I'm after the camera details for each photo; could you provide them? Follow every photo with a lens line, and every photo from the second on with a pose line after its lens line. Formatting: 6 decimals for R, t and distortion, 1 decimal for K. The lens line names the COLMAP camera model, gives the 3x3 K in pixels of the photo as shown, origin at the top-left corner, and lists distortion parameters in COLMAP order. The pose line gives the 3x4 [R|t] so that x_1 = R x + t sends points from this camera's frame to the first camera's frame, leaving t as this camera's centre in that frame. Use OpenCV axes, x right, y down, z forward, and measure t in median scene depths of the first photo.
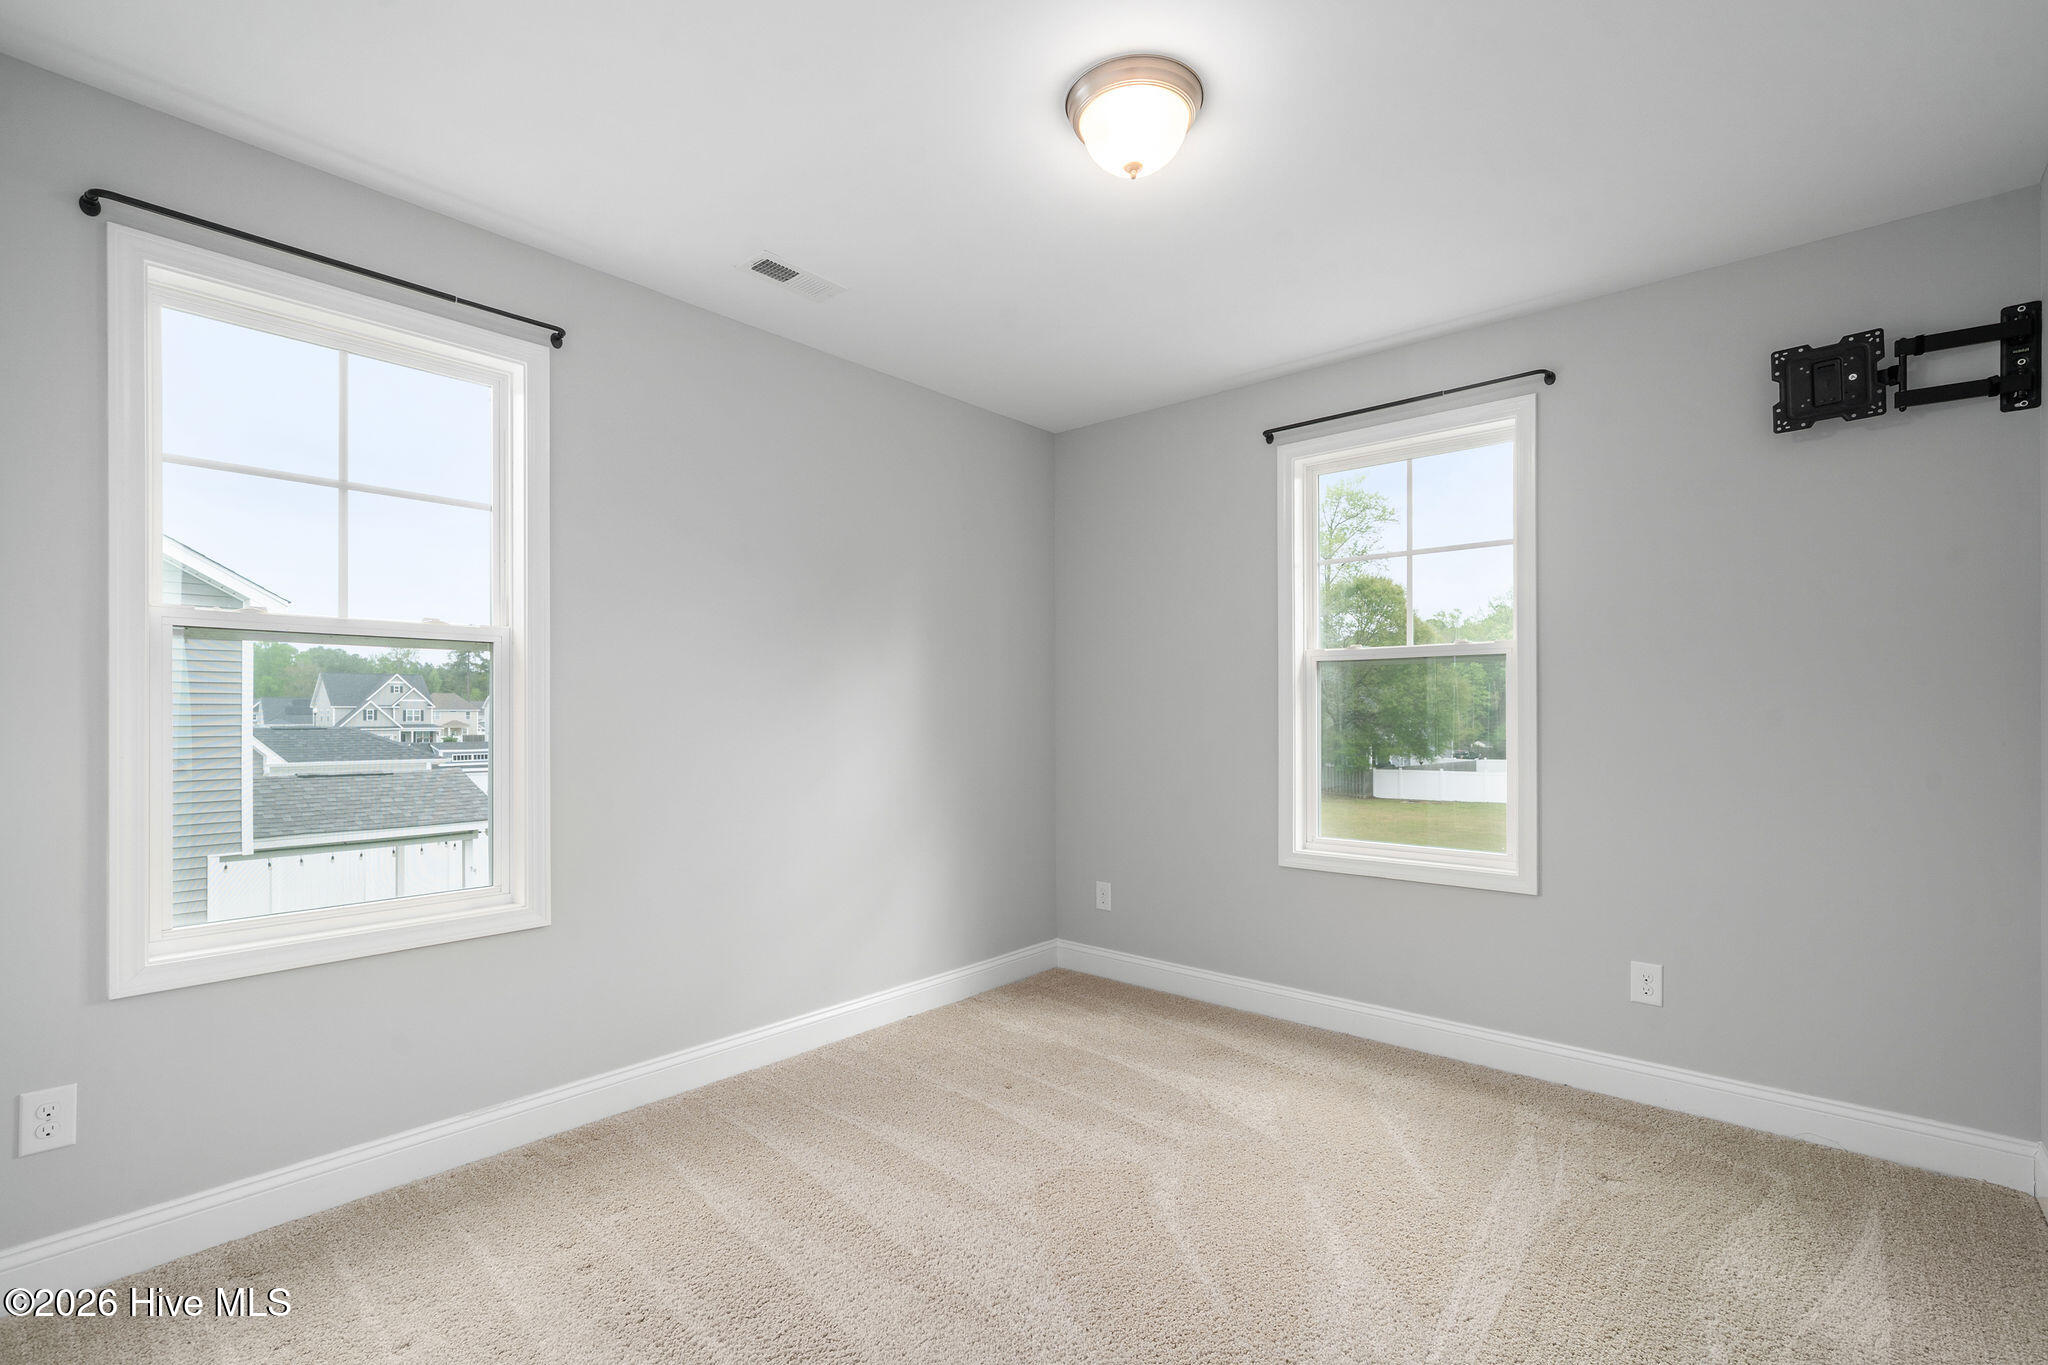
lens RADIAL K [[912.0, 0, 1022.4], [0, 912.0, 702.5], [0, 0, 1]] dist [-0.001039, 0.000673]
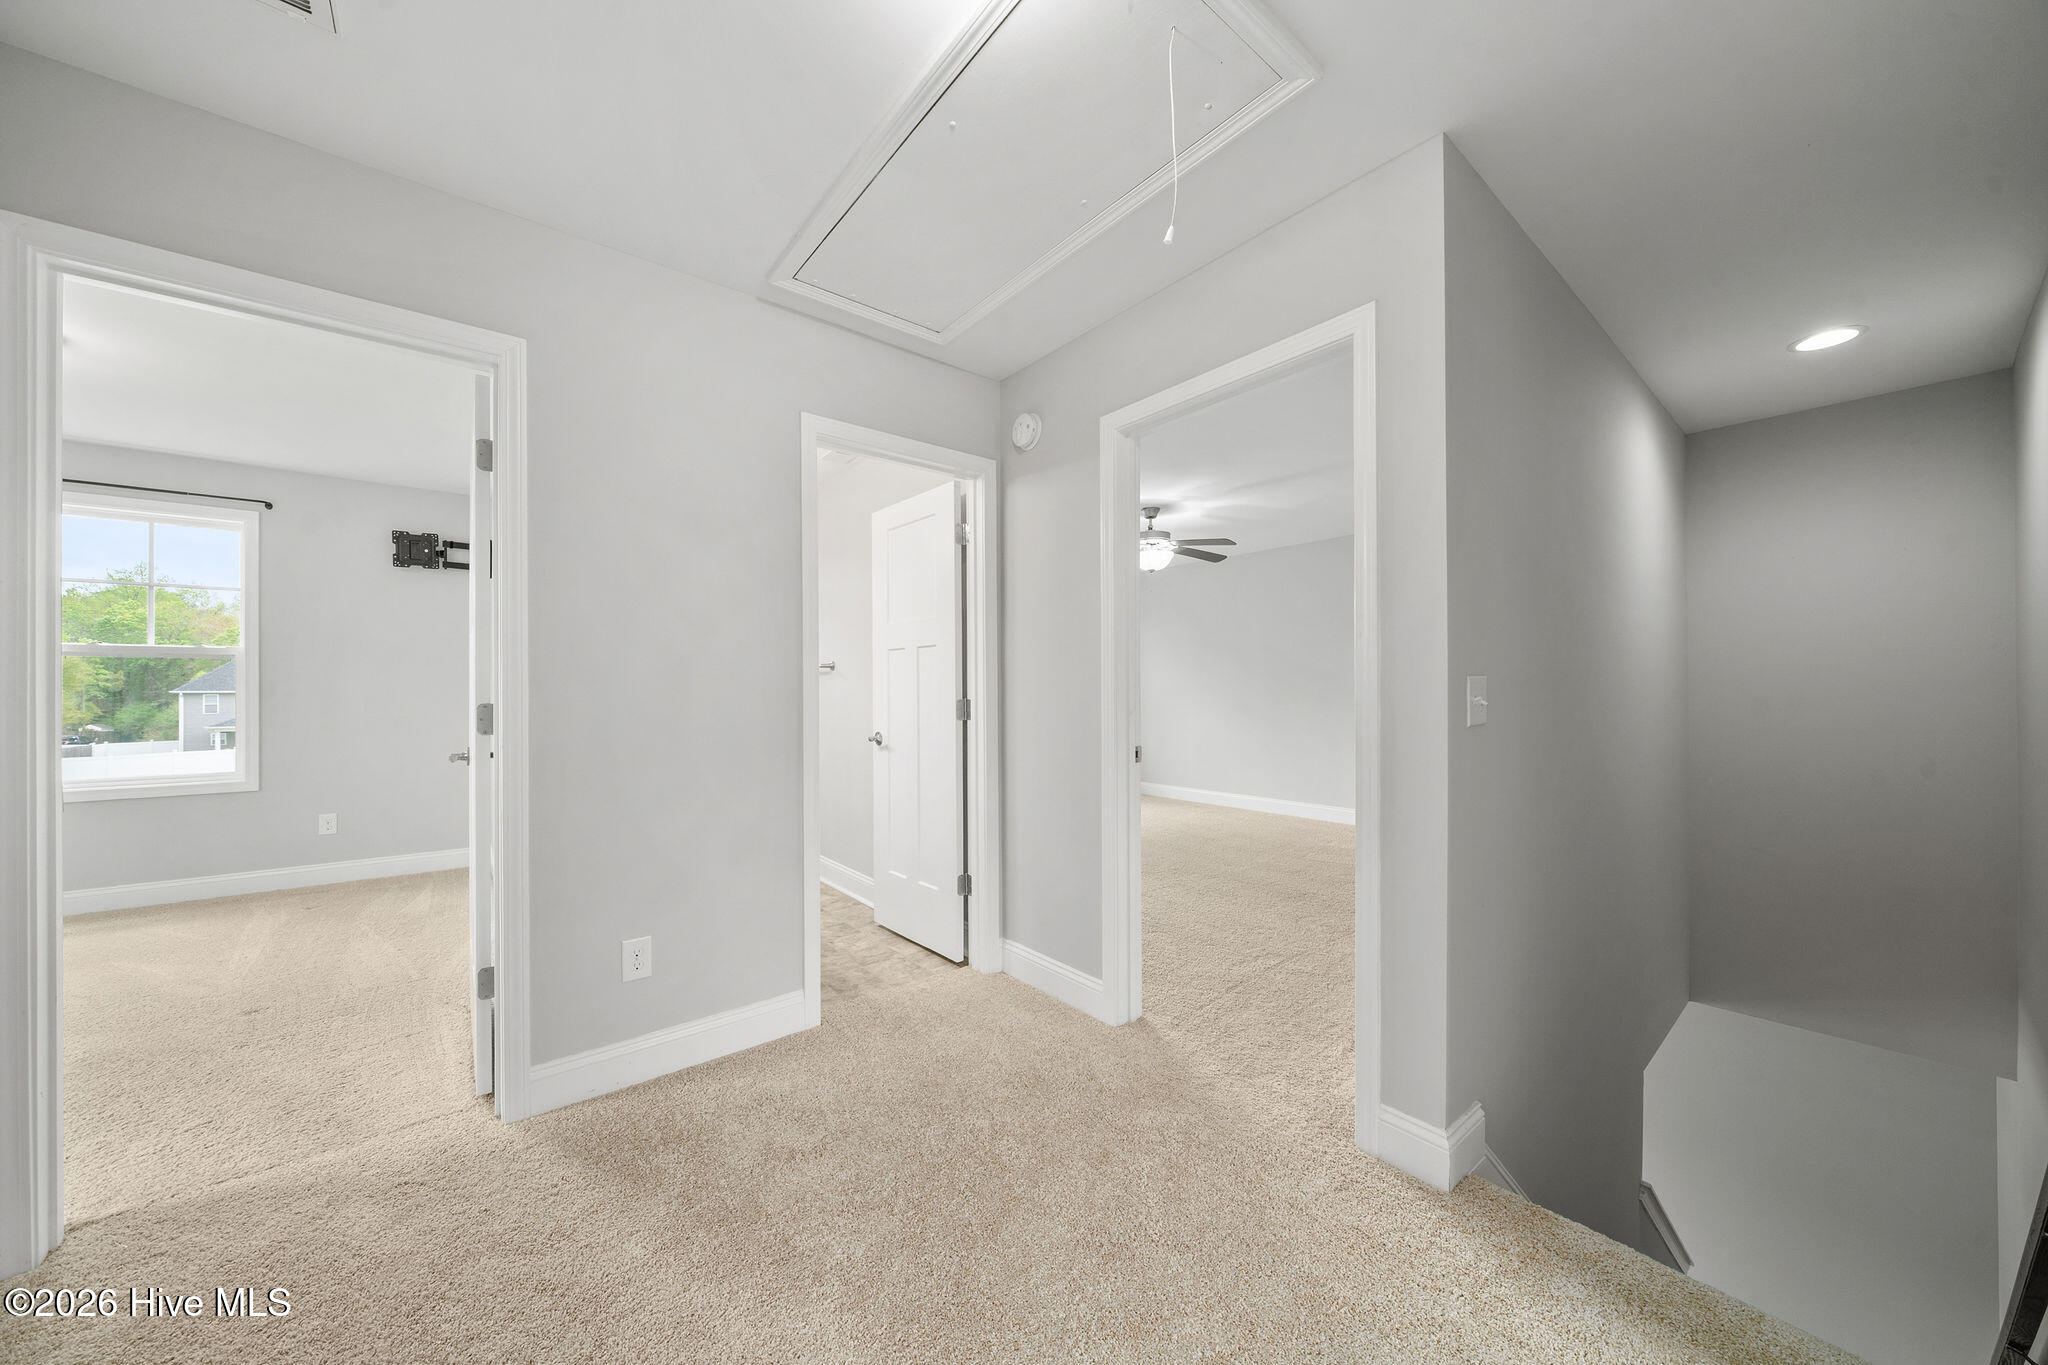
lens RADIAL K [[707.8, 0, 1023.0], [0, 707.8, 688.6], [0, 0, 1]] dist [-0.001087, -0.000087]
pose [[0.175523, -0.002330, 0.984472, -0.611069], [-0.003905, 0.999988, 0.003063, 0.003453], [-0.984468, -0.004382, 0.175512, -0.820684]]
